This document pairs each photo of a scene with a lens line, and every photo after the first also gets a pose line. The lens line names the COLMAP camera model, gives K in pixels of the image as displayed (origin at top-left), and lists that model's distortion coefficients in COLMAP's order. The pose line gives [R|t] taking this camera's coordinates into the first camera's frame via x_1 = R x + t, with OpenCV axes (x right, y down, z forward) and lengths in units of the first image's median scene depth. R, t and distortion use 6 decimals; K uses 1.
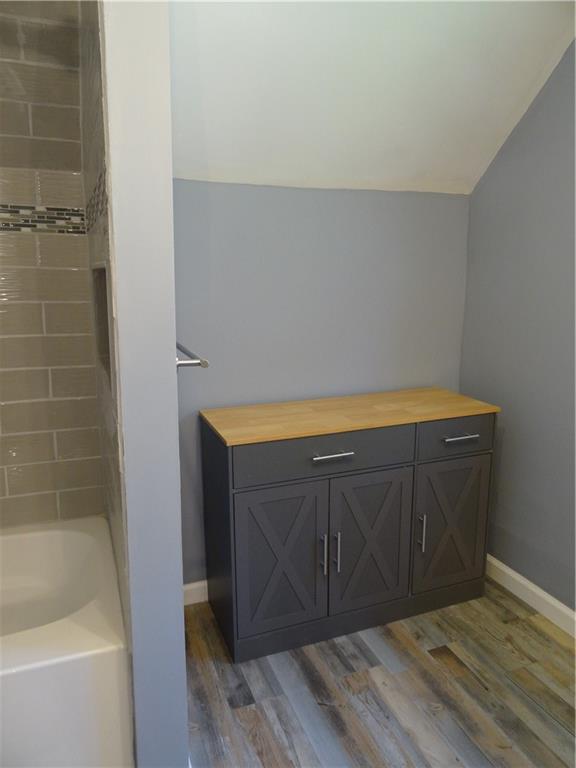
lens RADIAL K [[548.1, 0, 288.0], [0, 548.1, 384.0], [0, 0, 1]] dist [0.001321, -0.008211]
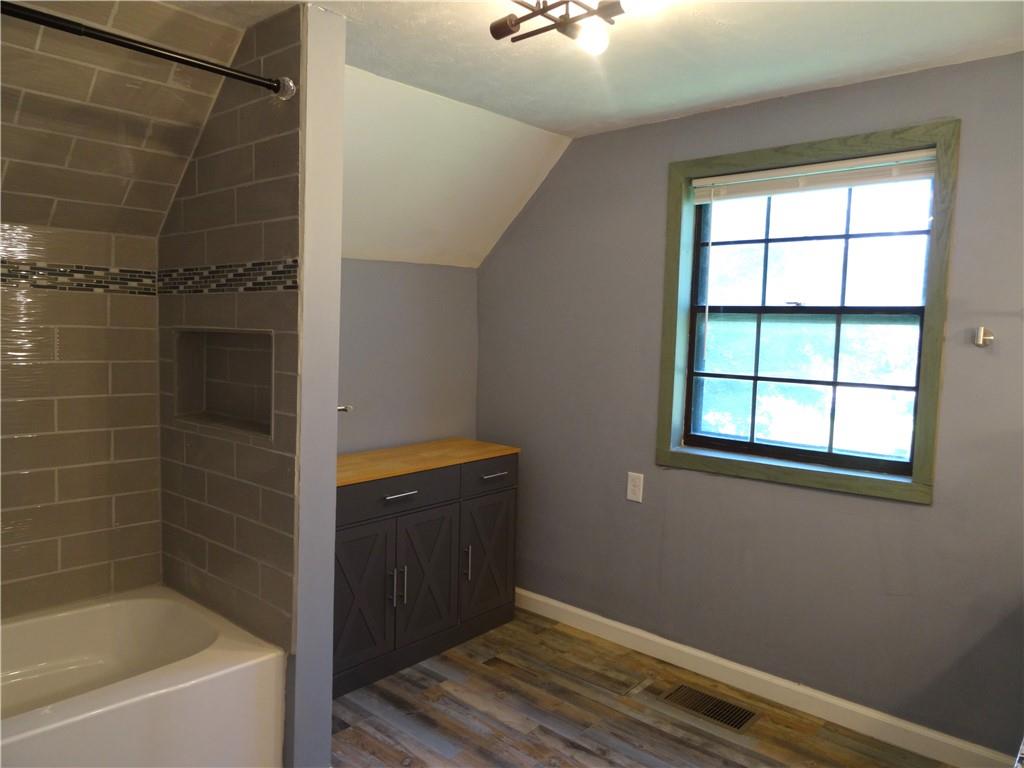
lens RADIAL K [[744.2, 0, 515.0], [0, 744.2, 383.6], [0, 0, 1]] dist [-0.004192, 0.002588]
pose [[0.889449, -0.015411, 0.456775, -0.409159], [0.066833, 0.993074, -0.096634, 0.066354], [-0.452122, 0.116479, 0.884318, -0.502138]]
